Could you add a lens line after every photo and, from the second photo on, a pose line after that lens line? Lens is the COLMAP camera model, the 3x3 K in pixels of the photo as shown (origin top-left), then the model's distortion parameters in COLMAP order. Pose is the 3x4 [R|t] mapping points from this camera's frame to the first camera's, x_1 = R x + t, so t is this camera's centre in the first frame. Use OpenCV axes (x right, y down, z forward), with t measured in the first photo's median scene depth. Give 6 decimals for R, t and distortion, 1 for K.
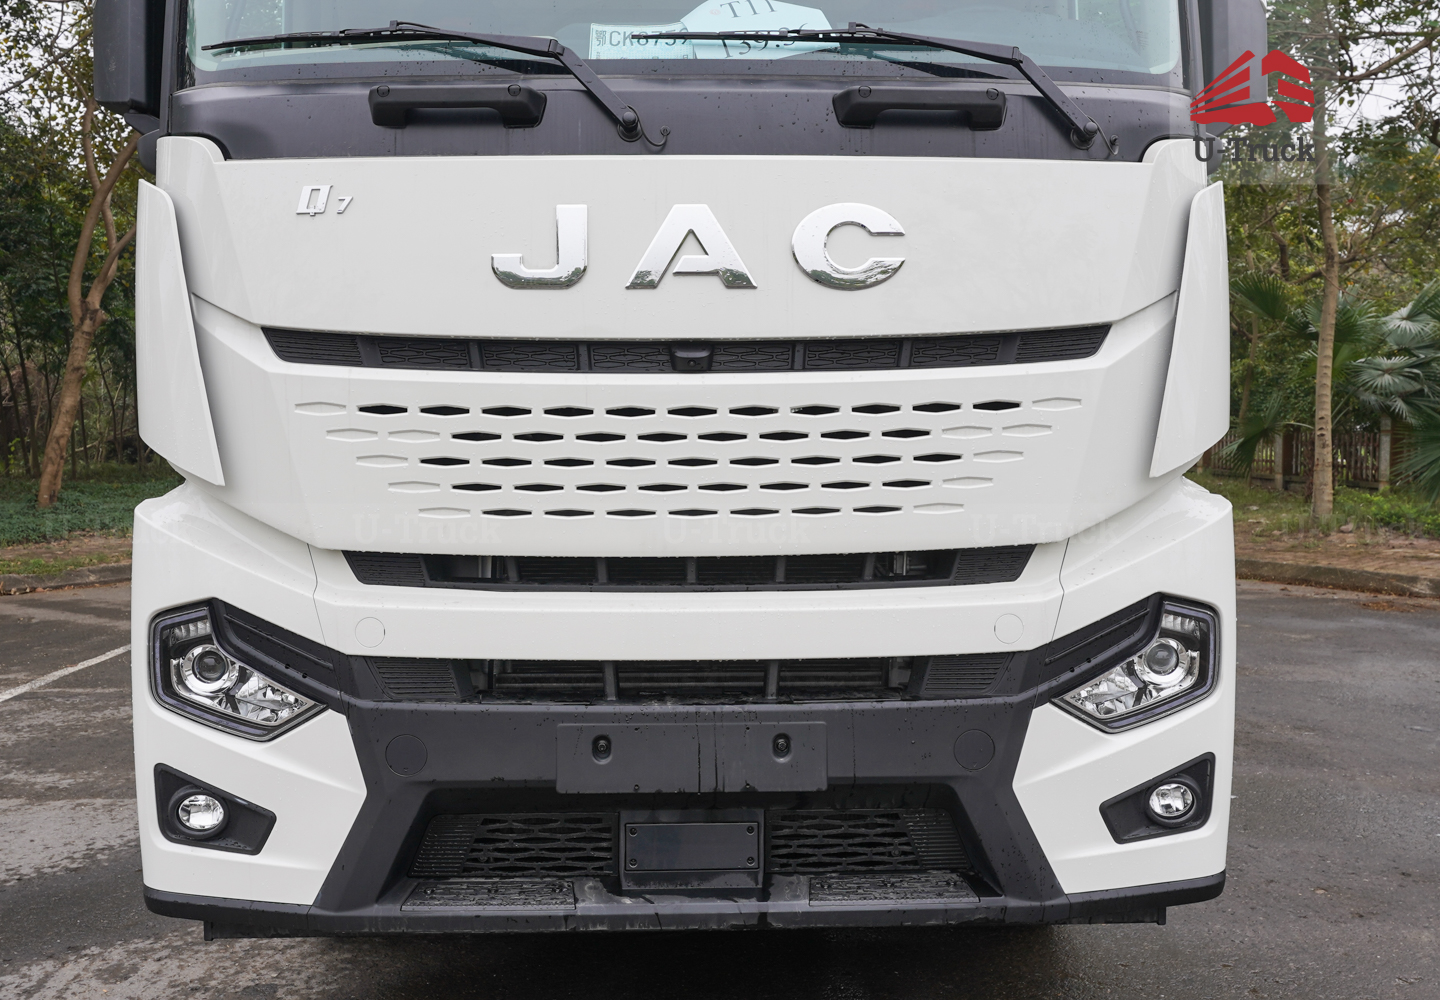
lens RADIAL K [[1321.3, 0, 728.0], [0, 1321.3, 495.0], [0, 0, 1]] dist [-0.002388, 0.000000]
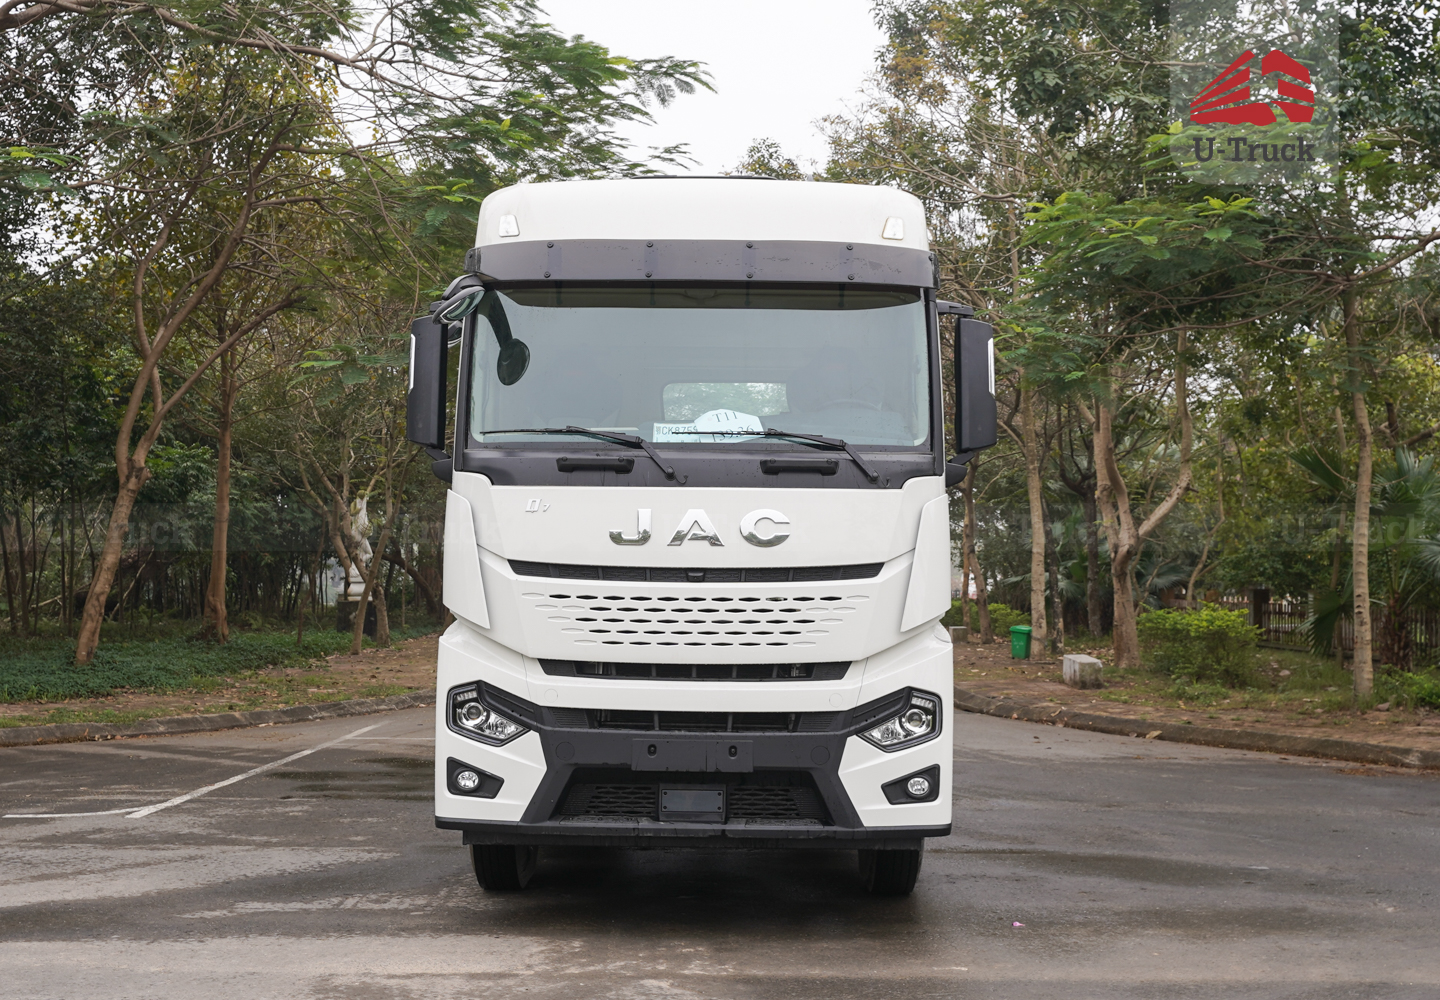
lens RADIAL K [[1639.9, 0, 716.7], [0, 1639.9, 490.8], [0, 0, 1]] dist [0.050457, 0.000000]
pose [[0.998854, 0.012599, -0.046180, 0.131385], [-0.017604, 0.993815, -0.109640, 0.056722], [0.044513, 0.110327, 0.992898, -1.734968]]
